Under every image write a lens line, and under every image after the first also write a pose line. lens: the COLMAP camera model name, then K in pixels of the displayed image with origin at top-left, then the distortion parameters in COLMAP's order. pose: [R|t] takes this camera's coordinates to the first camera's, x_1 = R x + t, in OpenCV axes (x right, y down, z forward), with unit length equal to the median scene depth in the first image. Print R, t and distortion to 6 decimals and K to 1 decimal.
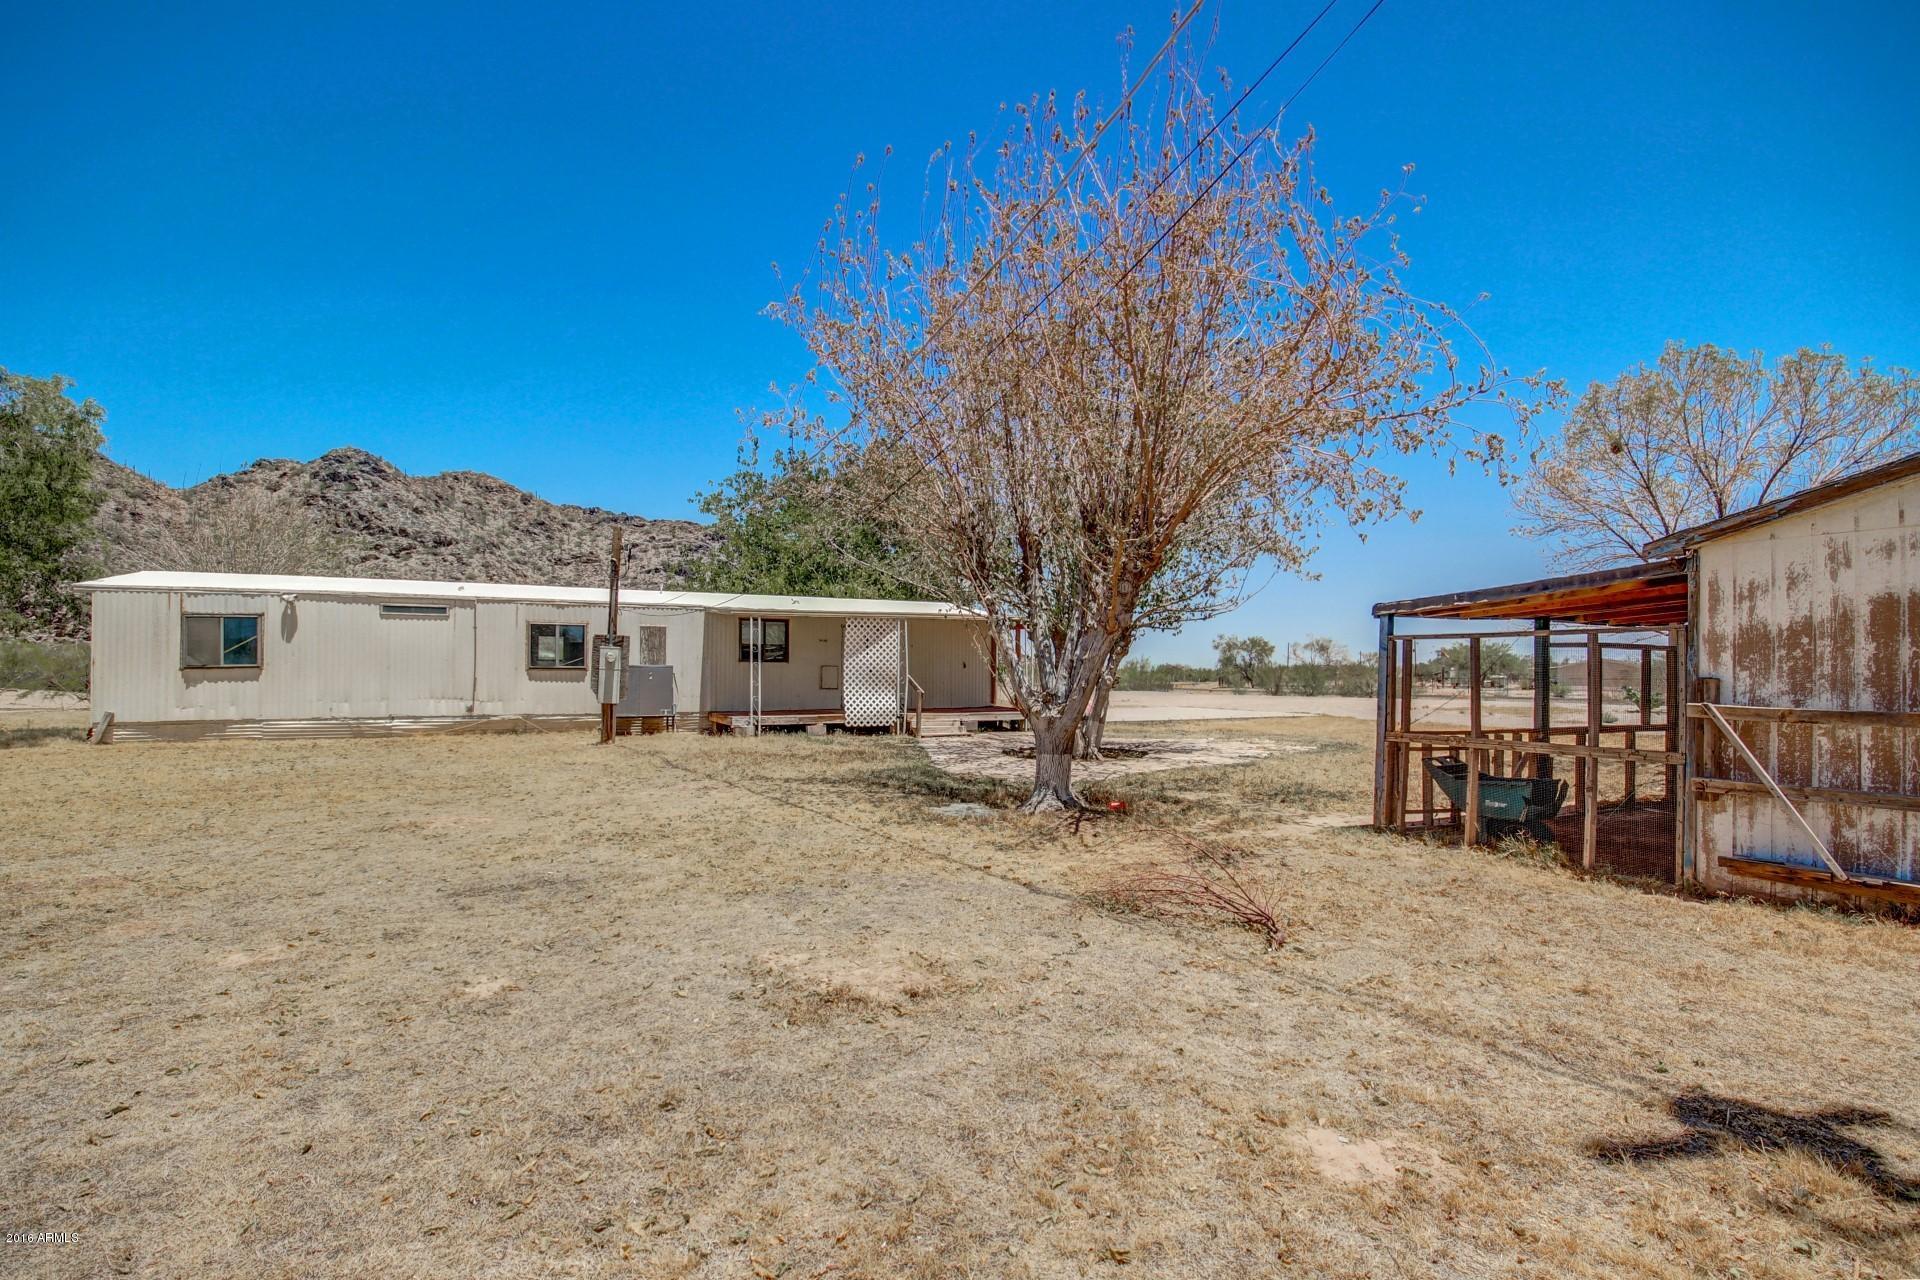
lens RADIAL K [[907.9, 0, 955.4], [0, 907.9, 662.2], [0, 0, 1]] dist [-0.000512, -0.000224]
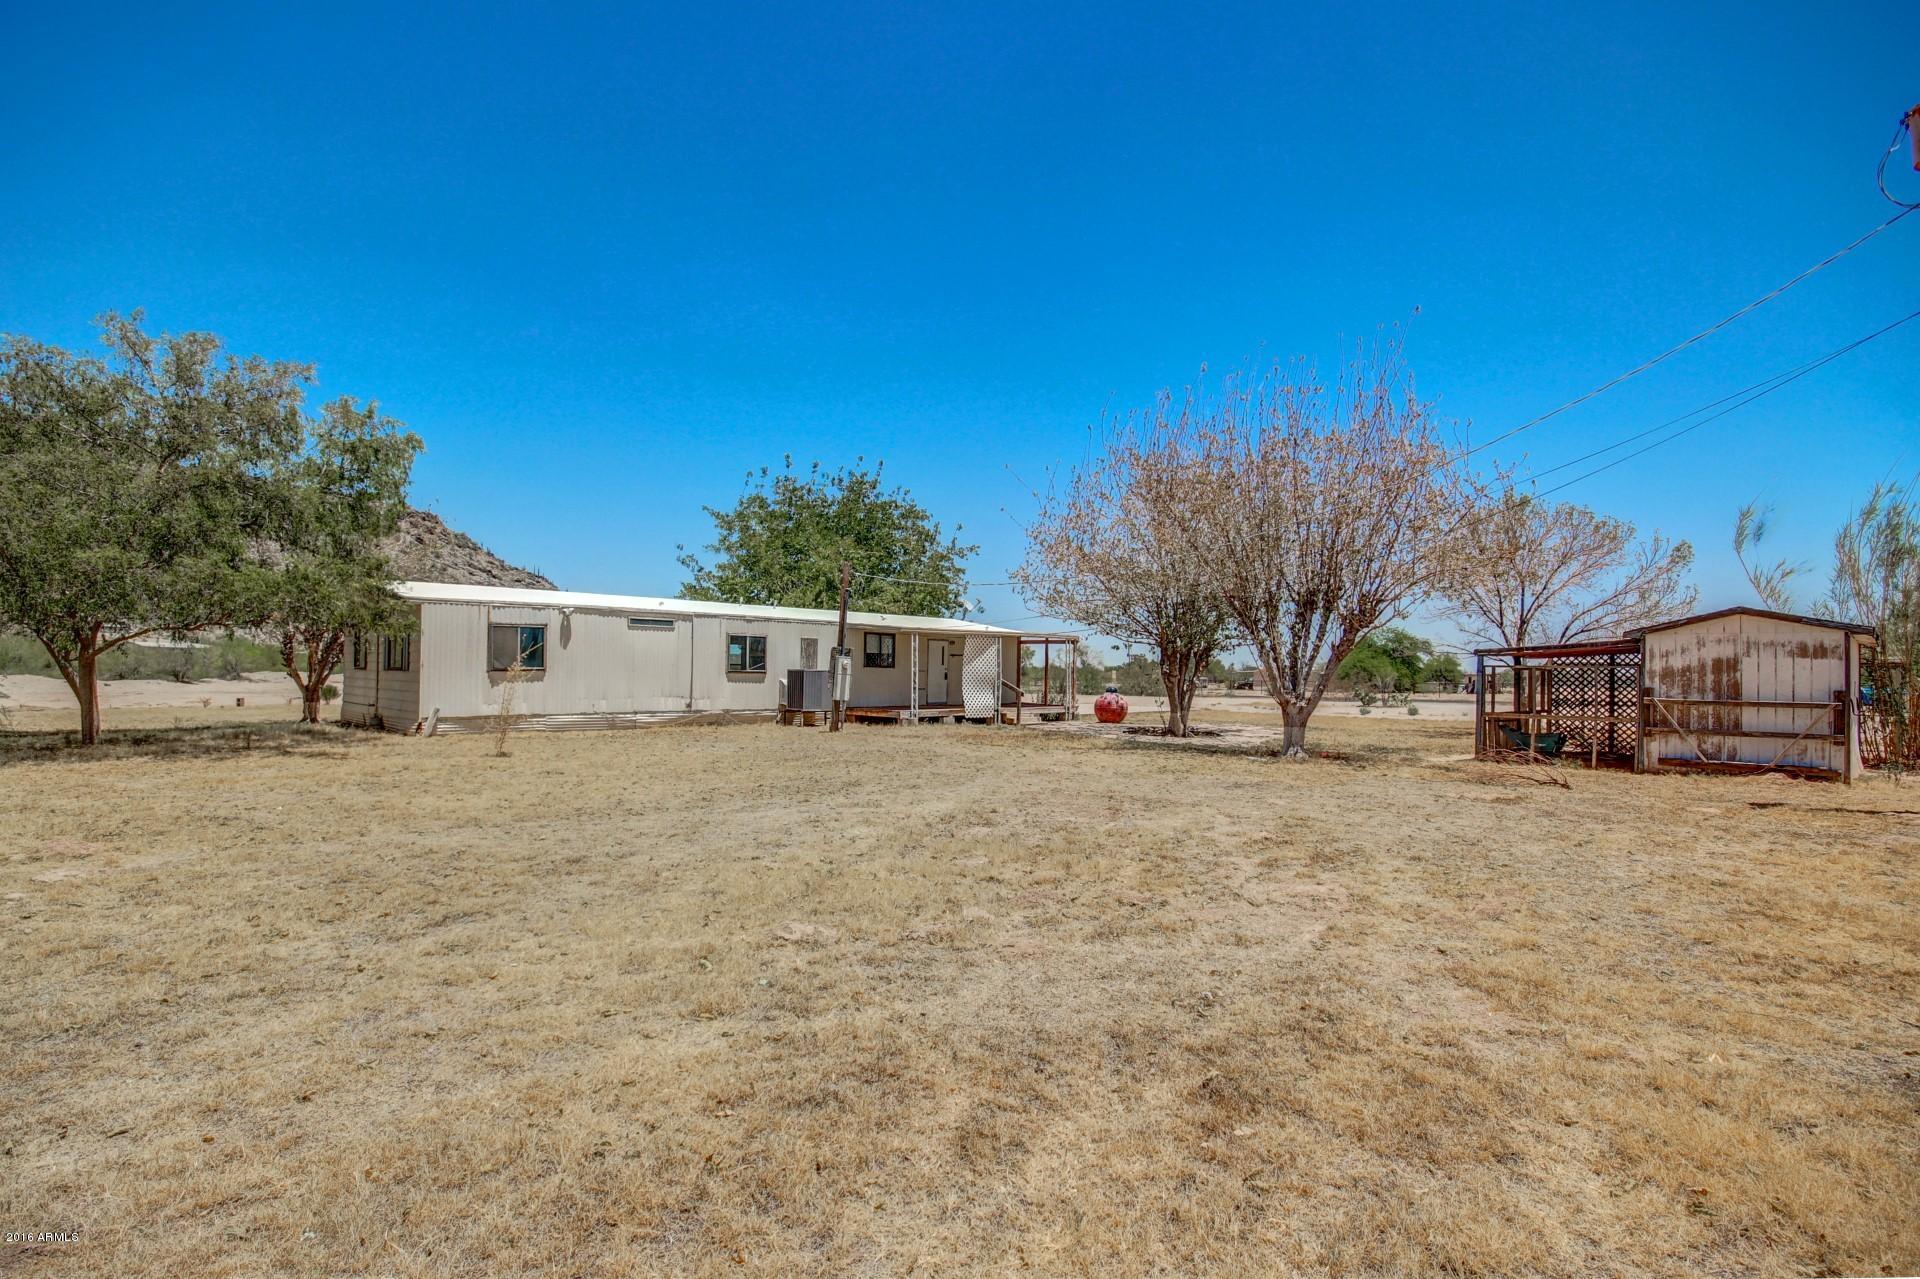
lens RADIAL K [[907.9, 0, 955.4], [0, 907.9, 661.7], [0, 0, 1]] dist [-0.000512, -0.000224]
pose [[0.952995, 0.011956, 0.302750, -0.615170], [-0.012073, 0.999926, -0.001486, -0.009647], [-0.302746, -0.002239, 0.953069, -0.281142]]
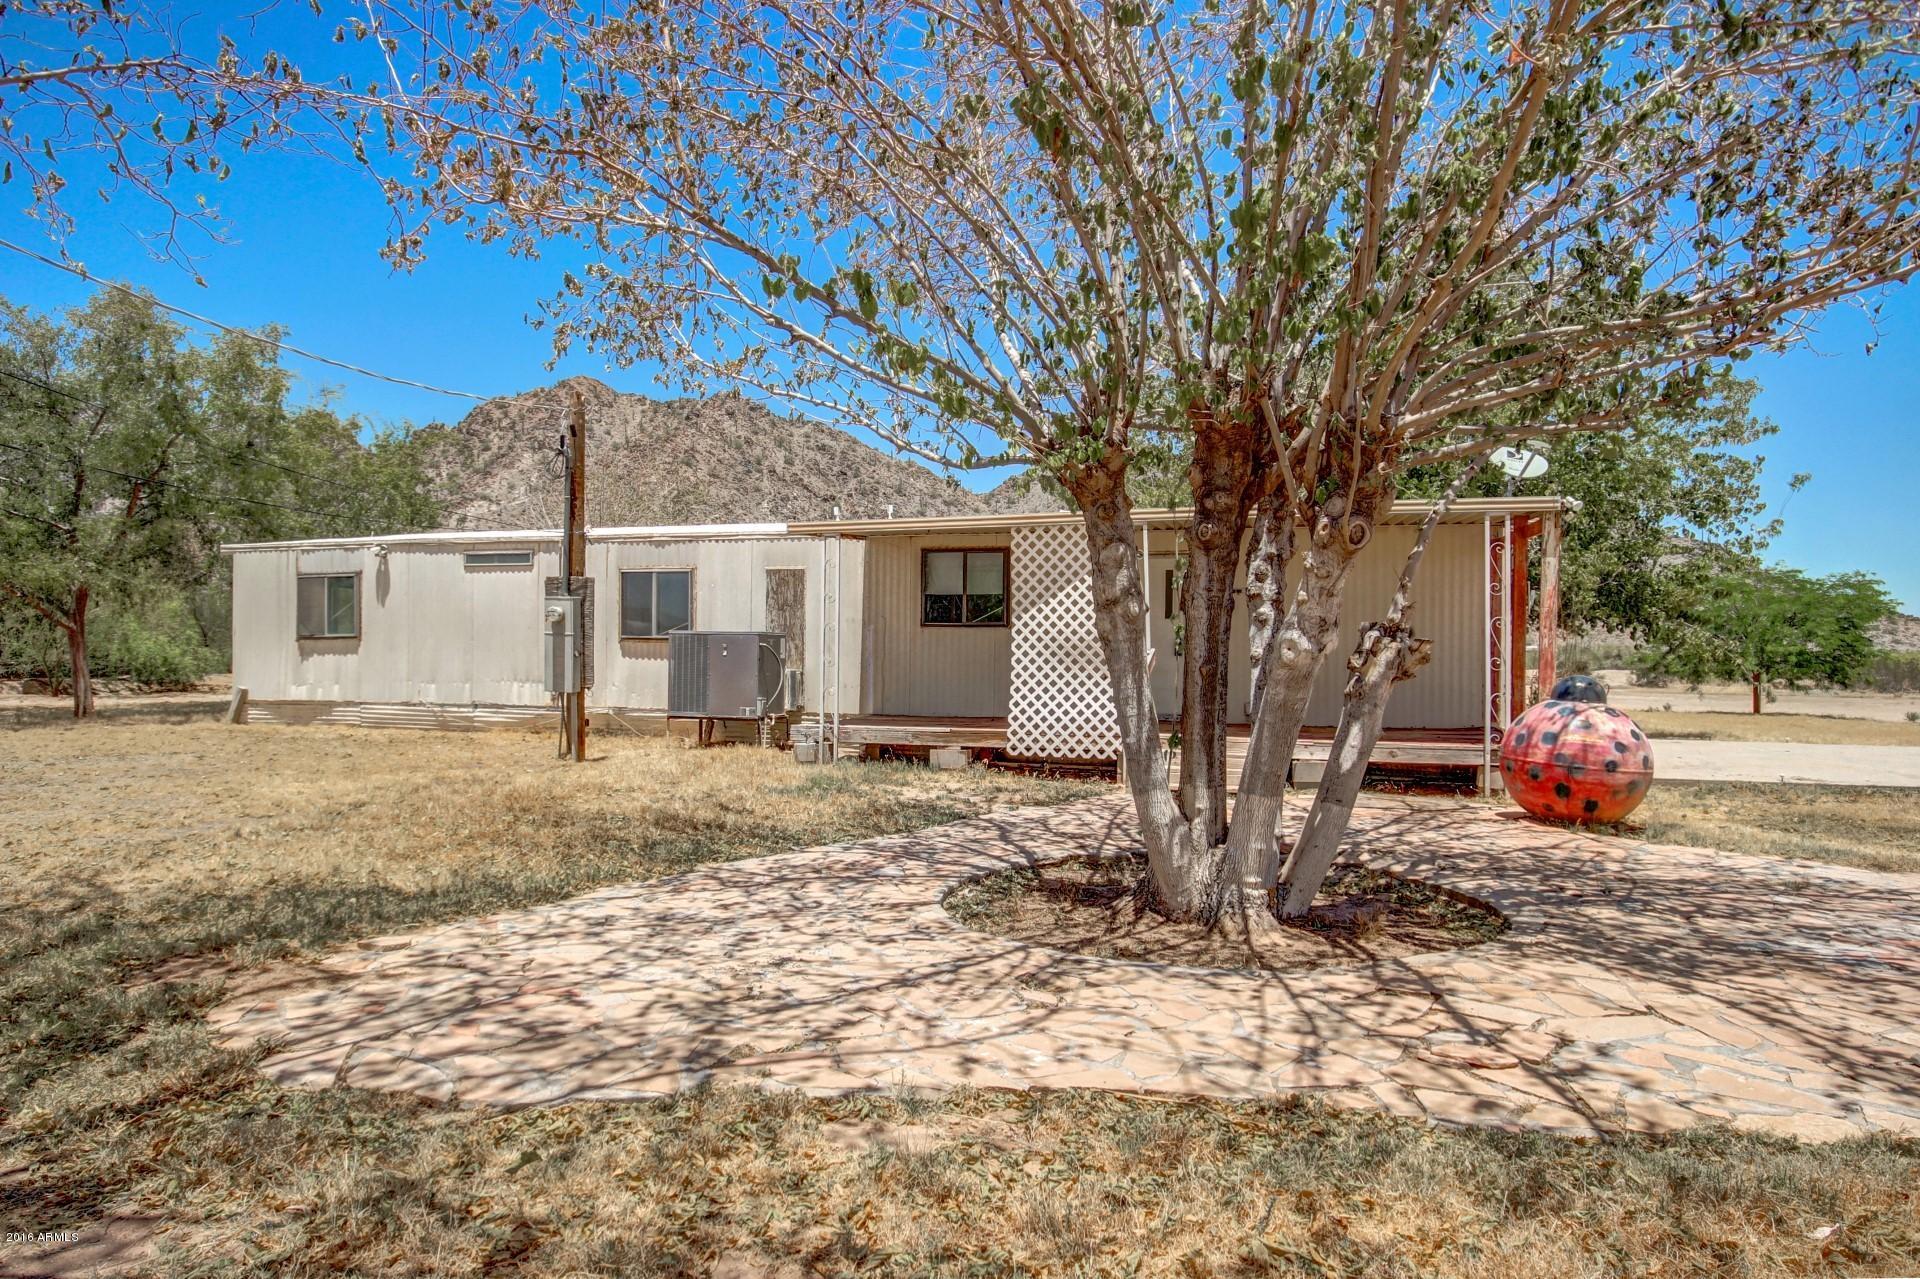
lens RADIAL K [[1109.6, 0, 933.0], [0, 1109.6, 641.2], [0, 0, 1]] dist [0.026476, 0.000390]
pose [[0.719023, -0.008081, -0.694939, 0.298449], [-0.001723, 0.999909, -0.013411, 0.021198], [0.694984, 0.010841, 0.718943, 0.639005]]
